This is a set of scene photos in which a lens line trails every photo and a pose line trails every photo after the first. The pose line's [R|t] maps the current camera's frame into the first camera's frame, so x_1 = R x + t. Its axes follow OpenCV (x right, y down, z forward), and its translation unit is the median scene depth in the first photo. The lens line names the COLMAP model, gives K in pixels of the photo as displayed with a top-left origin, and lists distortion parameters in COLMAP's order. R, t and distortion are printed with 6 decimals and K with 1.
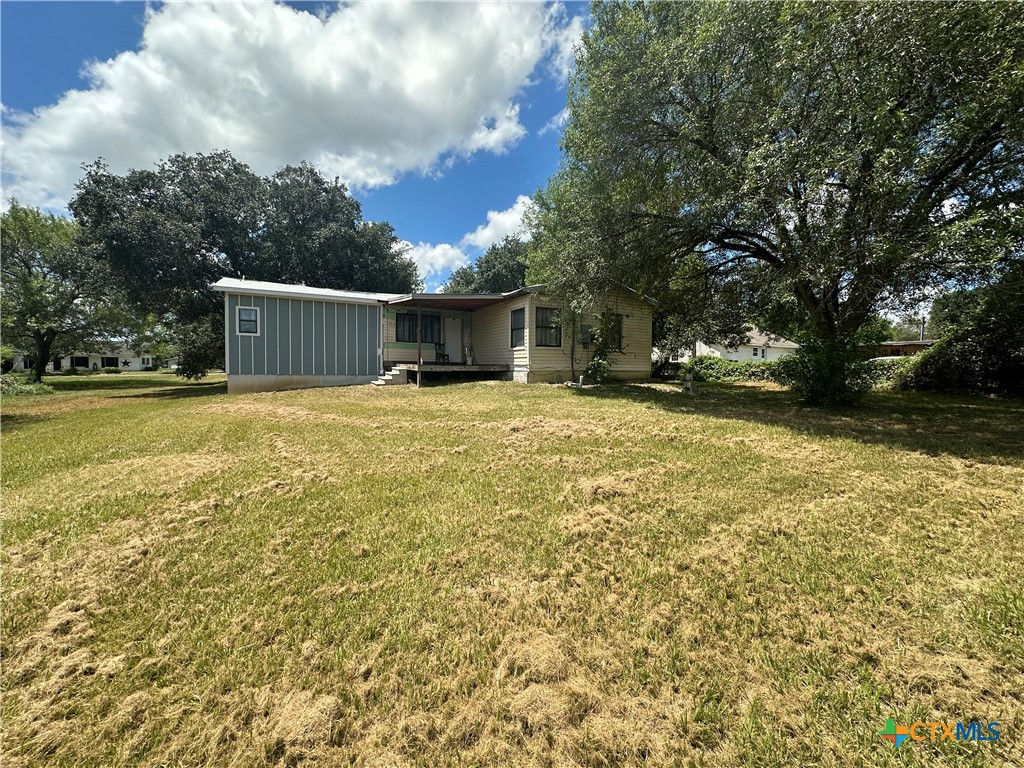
lens RADIAL K [[409.1, 0, 521.4], [0, 409.1, 386.5], [0, 0, 1]] dist [-0.002545, 0.002289]
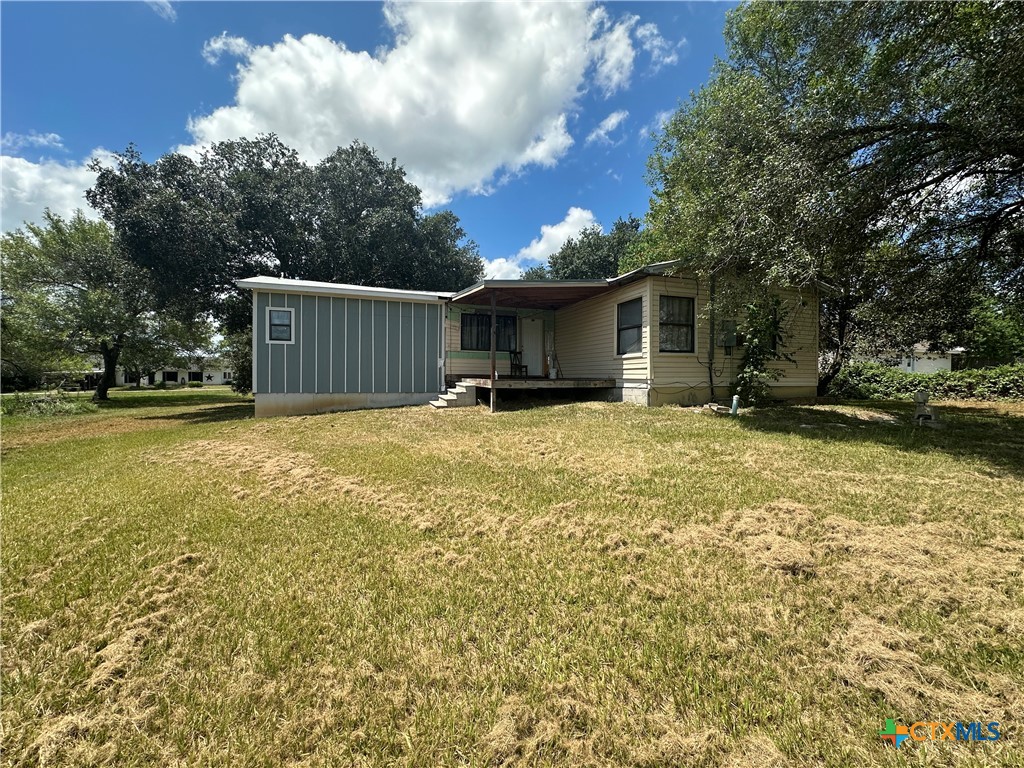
lens RADIAL K [[409.1, 0, 516.9], [0, 409.1, 385.0], [0, 0, 1]] dist [-0.002545, 0.002289]
pose [[0.989694, -0.003105, -0.143165, -0.096573], [-0.001477, 0.999490, -0.031886, -0.019141], [0.143191, 0.031769, 0.989185, 0.266880]]
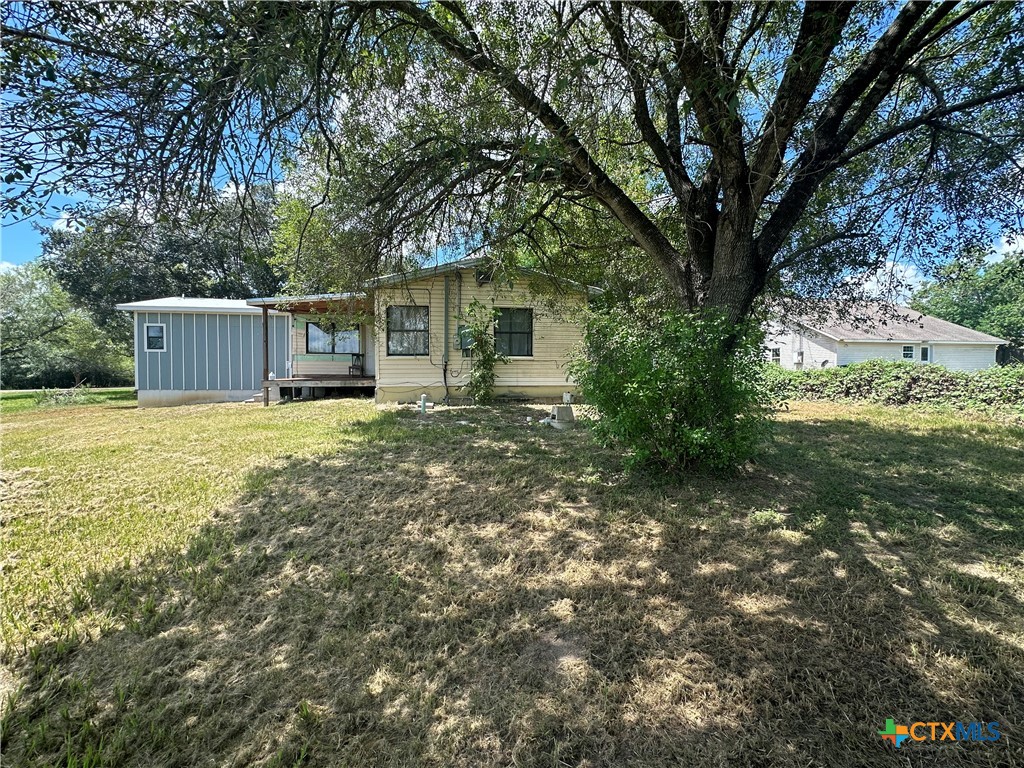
lens RADIAL K [[409.1, 0, 516.2], [0, 409.1, 387.3], [0, 0, 1]] dist [-0.002545, 0.002289]
pose [[0.939686, 0.003197, -0.342023, 0.485111], [-0.008128, 0.999883, -0.012985, -0.028048], [0.341941, 0.014982, 0.939602, 0.329235]]
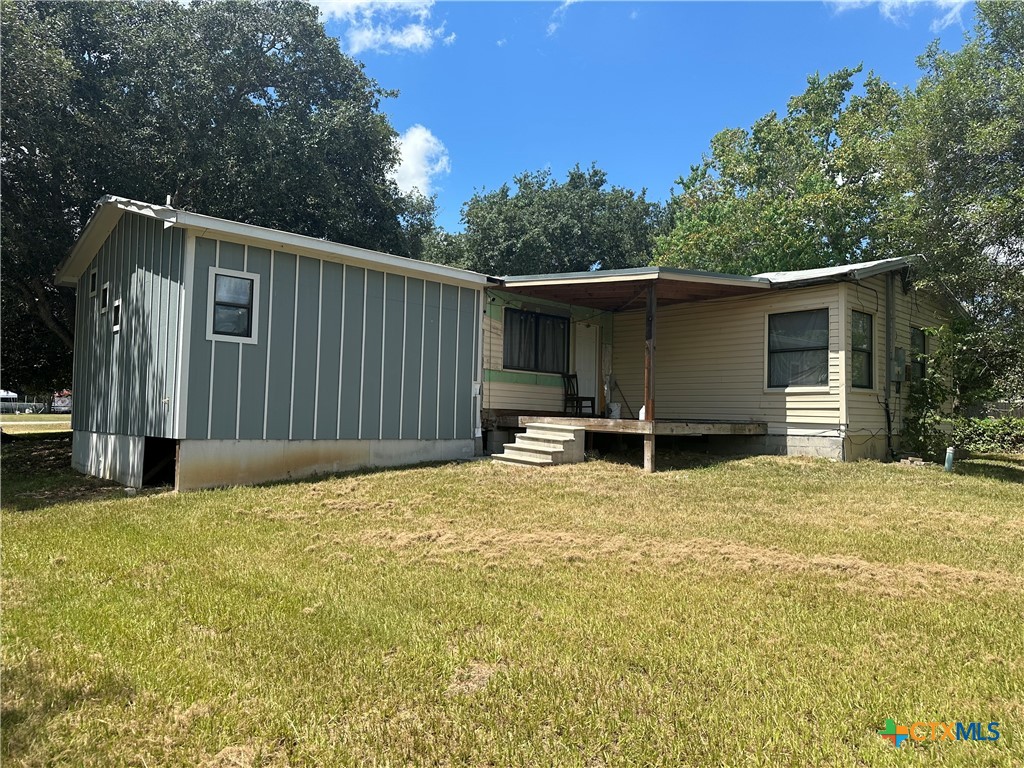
lens RADIAL K [[716.9, 0, 513.3], [0, 716.9, 390.6], [0, 0, 1]] dist [0.061923, -0.068762]
pose [[0.967612, 0.023112, 0.251381, -0.539666], [-0.002261, 0.996554, -0.082920, -0.018379], [-0.252432, 0.079666, 0.964330, 0.238417]]
